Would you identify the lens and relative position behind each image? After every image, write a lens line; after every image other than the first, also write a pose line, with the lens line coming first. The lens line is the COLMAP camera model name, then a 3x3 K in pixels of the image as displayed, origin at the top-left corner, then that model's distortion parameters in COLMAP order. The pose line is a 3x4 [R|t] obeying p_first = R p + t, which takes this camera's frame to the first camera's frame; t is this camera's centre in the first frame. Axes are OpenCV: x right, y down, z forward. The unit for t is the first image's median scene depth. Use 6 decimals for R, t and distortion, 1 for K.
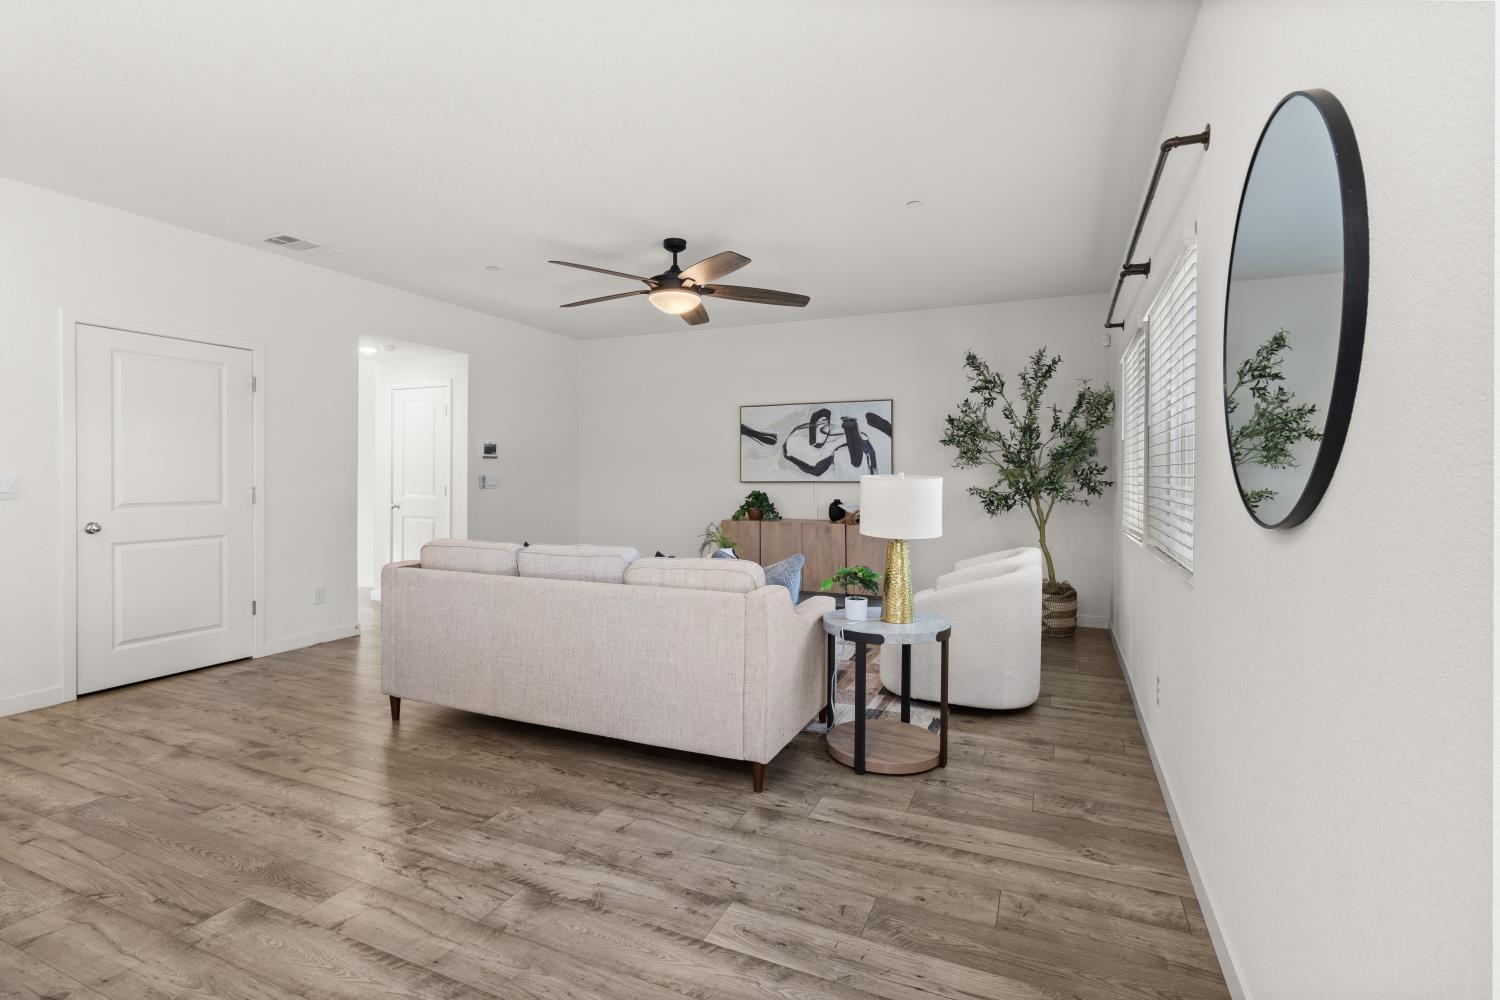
lens RADIAL K [[702.9, 0, 746.0], [0, 702.9, 483.4], [0, 0, 1]] dist [0.000980, 0.000096]
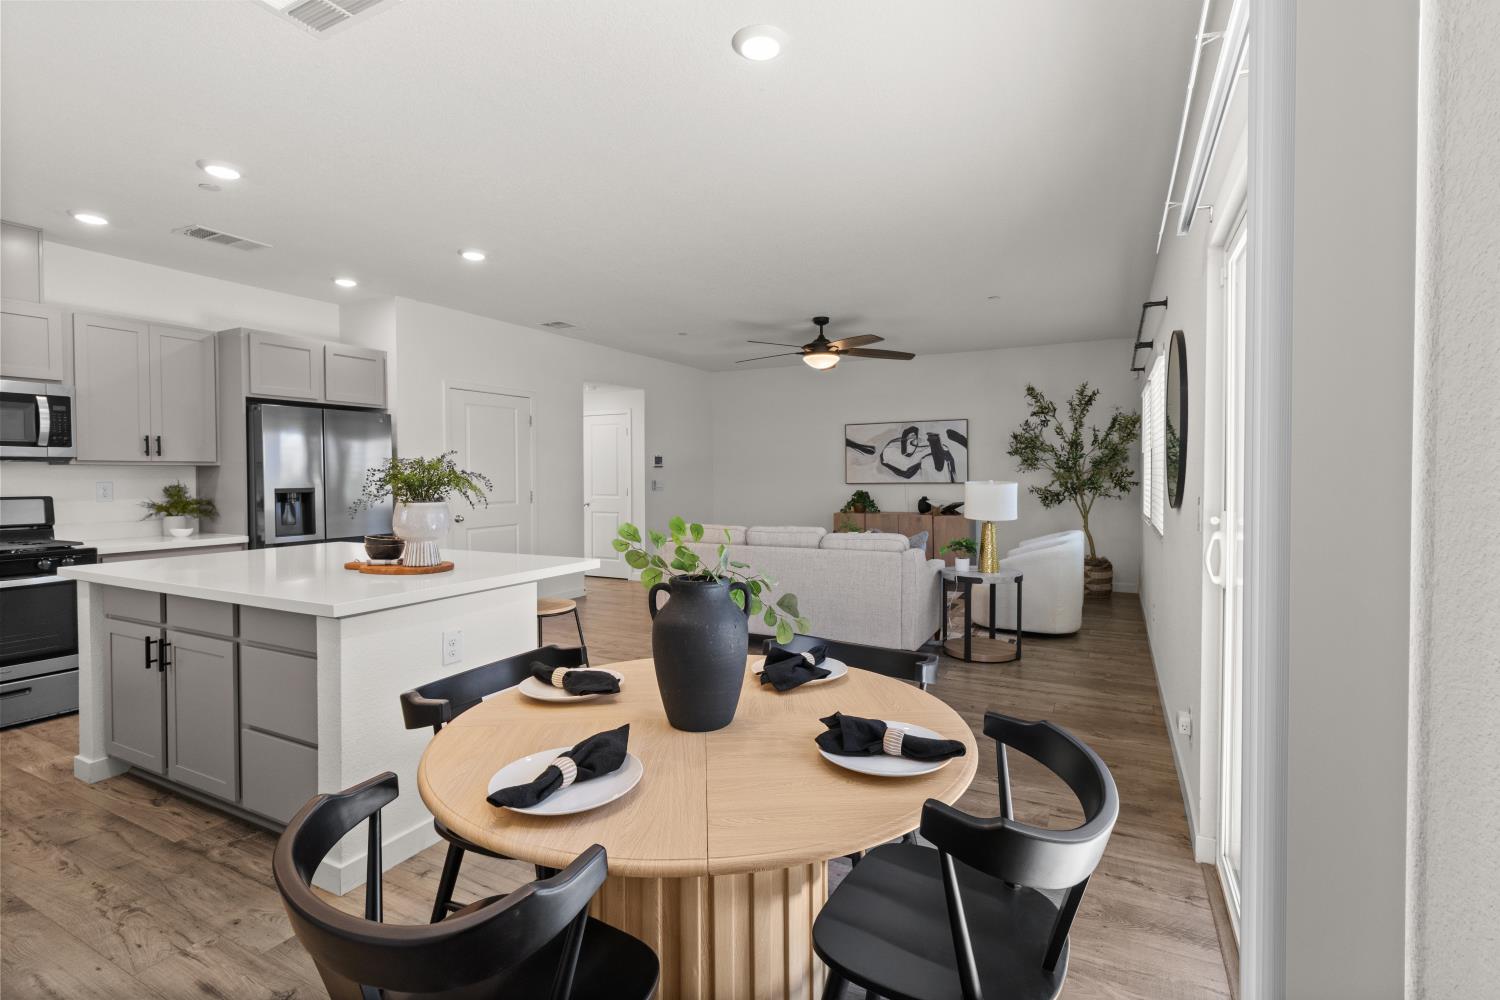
lens RADIAL K [[691.8, 0, 751.6], [0, 691.8, 490.6], [0, 0, 1]] dist [-0.000162, 0.000051]
pose [[0.998041, -0.007773, -0.062072, -0.131067], [0.008622, 0.999873, 0.013408, -0.009665], [0.061960, -0.013917, 0.997982, -0.353554]]
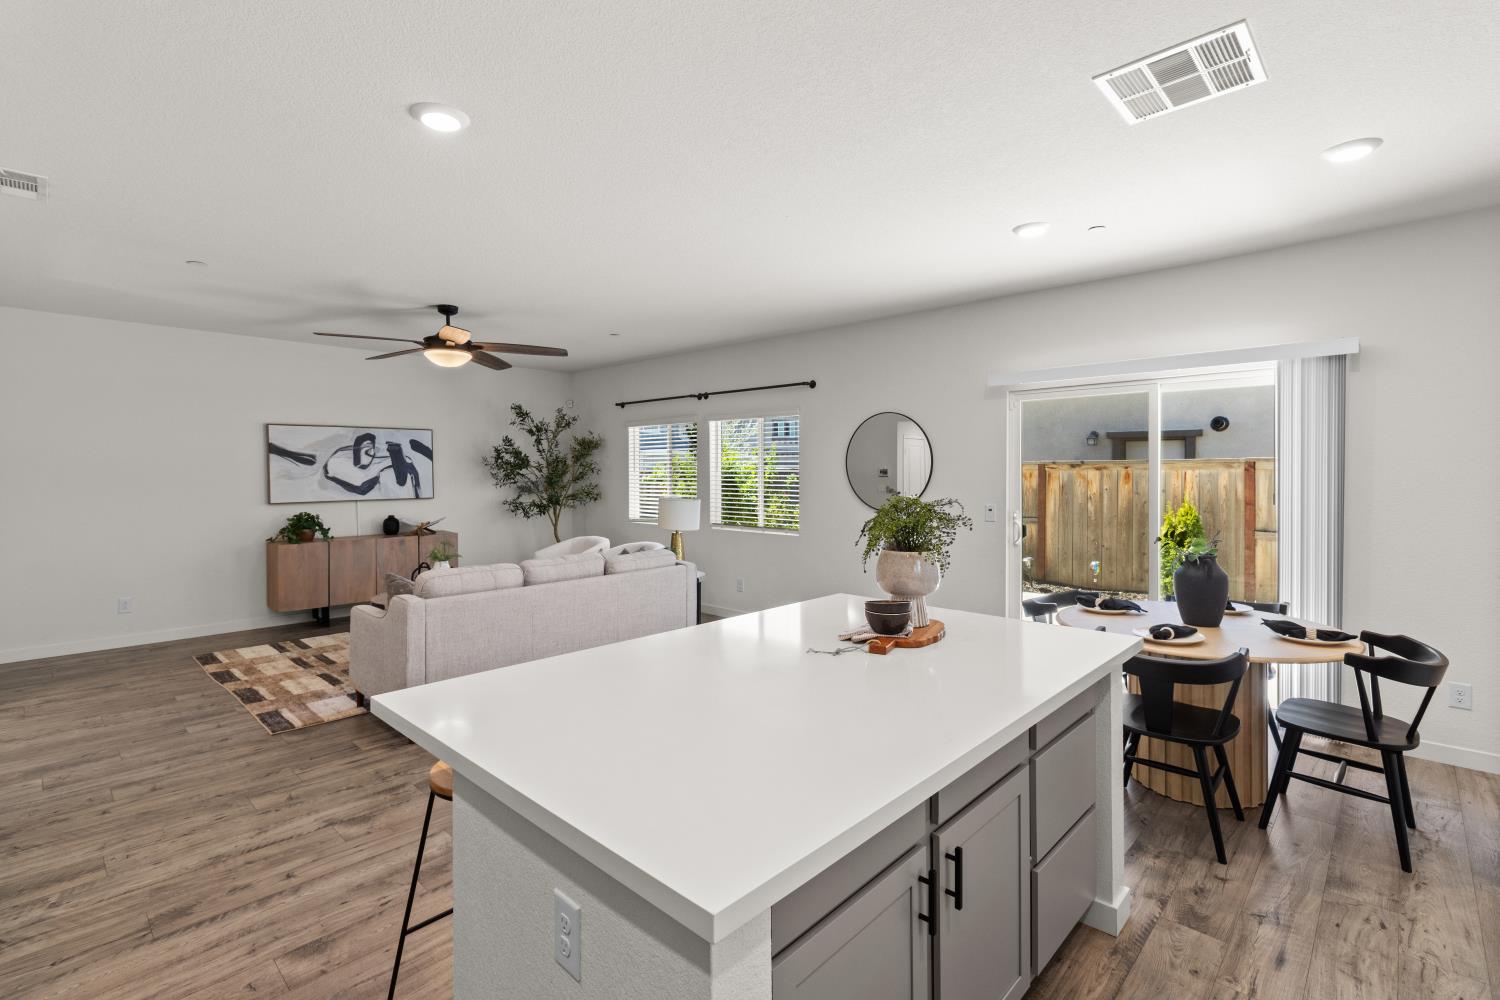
lens RADIAL K [[691.8, 0, 751.6], [0, 691.8, 490.6], [0, 0, 1]] dist [-0.000162, 0.000051]
pose [[0.331405, -0.031826, 0.942952, -0.863196], [0.013455, 0.999489, 0.029005, -0.049274], [-0.943393, 0.003075, 0.331664, 0.103063]]
